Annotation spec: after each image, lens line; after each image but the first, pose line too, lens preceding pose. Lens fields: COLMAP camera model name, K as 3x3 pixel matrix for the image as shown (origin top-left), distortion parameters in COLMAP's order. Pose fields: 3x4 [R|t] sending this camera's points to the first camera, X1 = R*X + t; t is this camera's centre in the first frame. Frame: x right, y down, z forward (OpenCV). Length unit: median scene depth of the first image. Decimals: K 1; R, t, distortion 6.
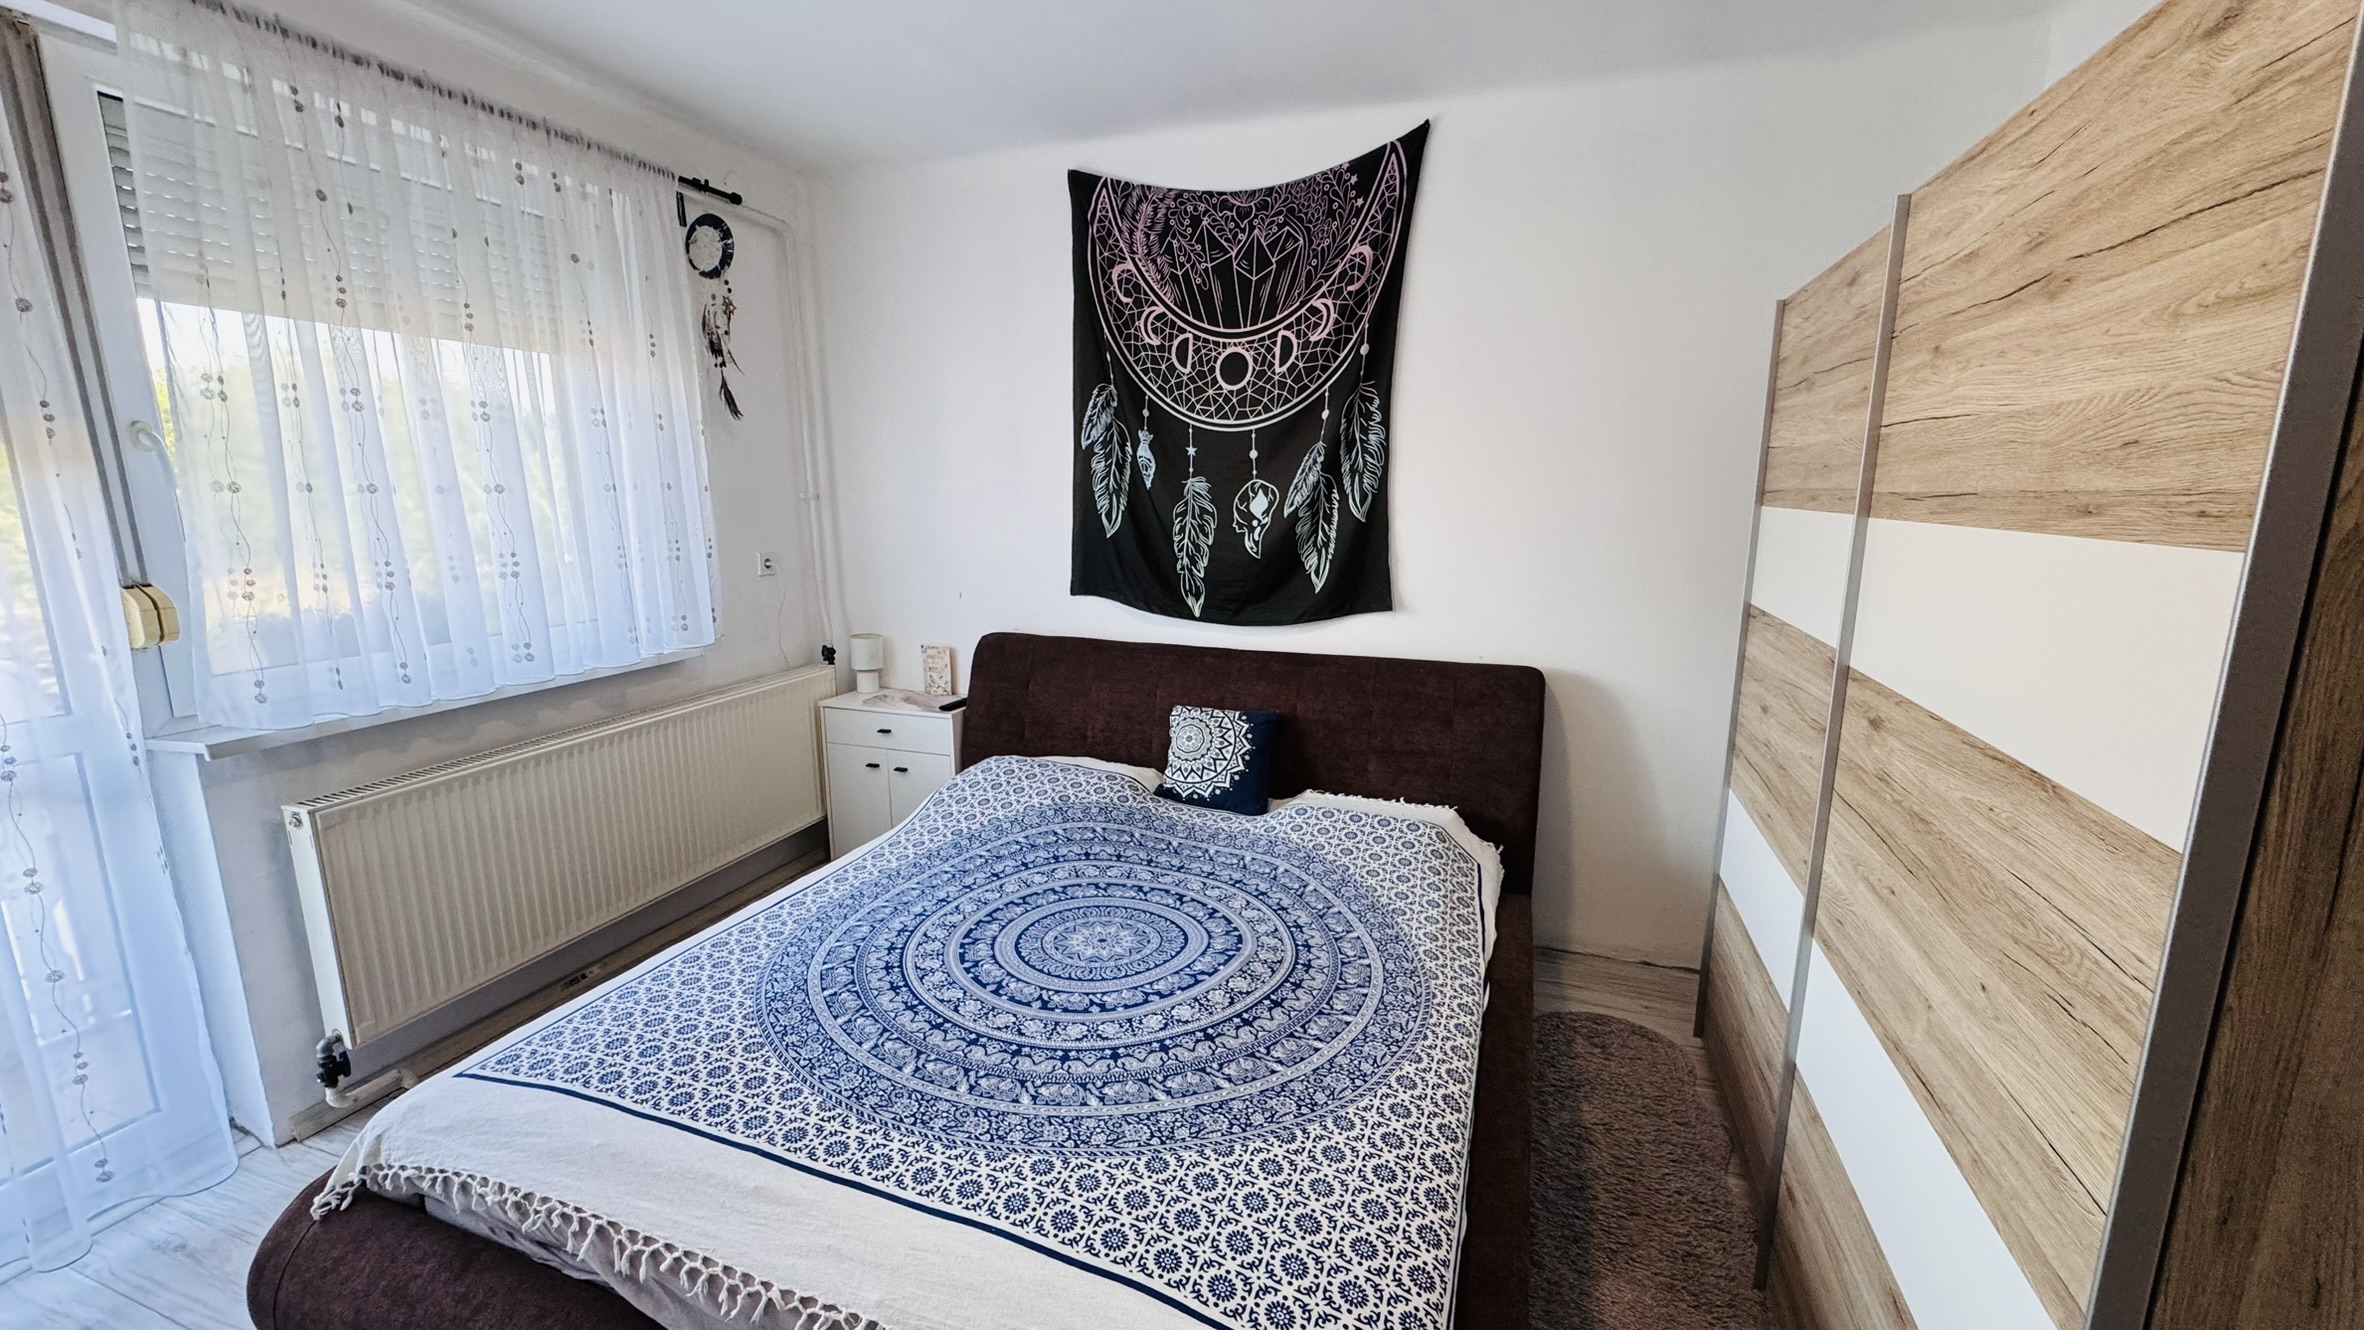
lens RADIAL K [[947.1, 0, 1173.0], [0, 947.1, 667.7], [0, 0, 1]] dist [-0.001945, 0.000293]
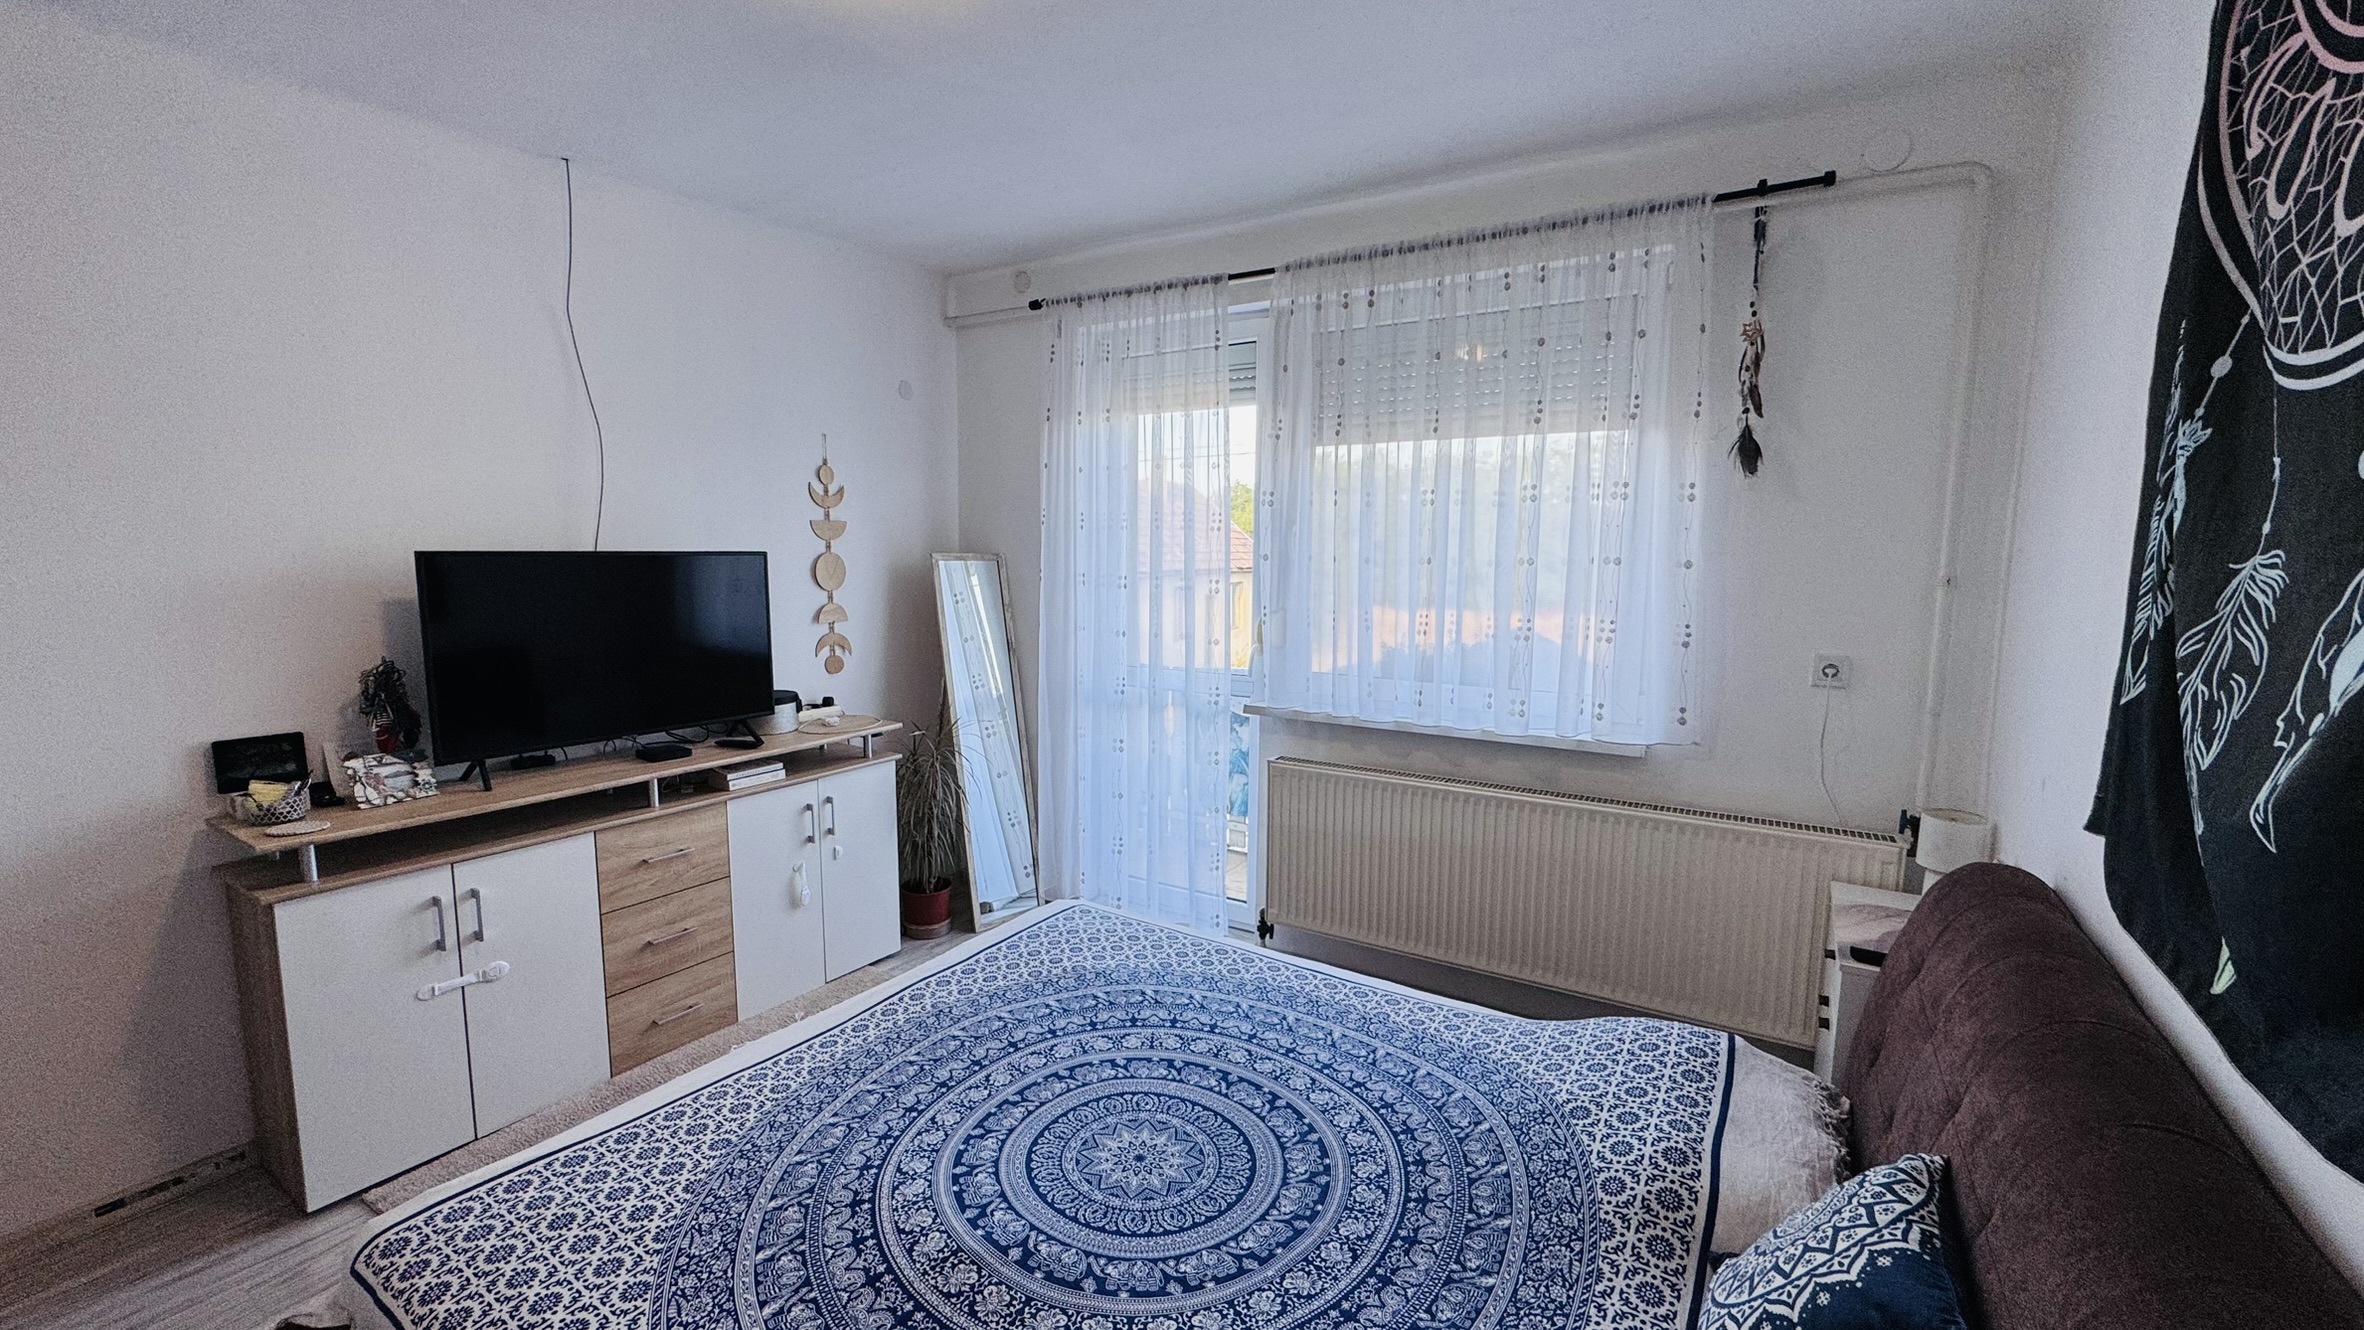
lens RADIAL K [[947.1, 0, 1176.2], [0, 947.1, 658.8], [0, 0, 1]] dist [-0.001945, 0.000293]
pose [[-0.226805, 0.110864, -0.967610, 0.599242], [-0.192558, 0.968785, 0.156134, -0.217935], [0.954715, 0.221733, -0.198378, 1.082908]]
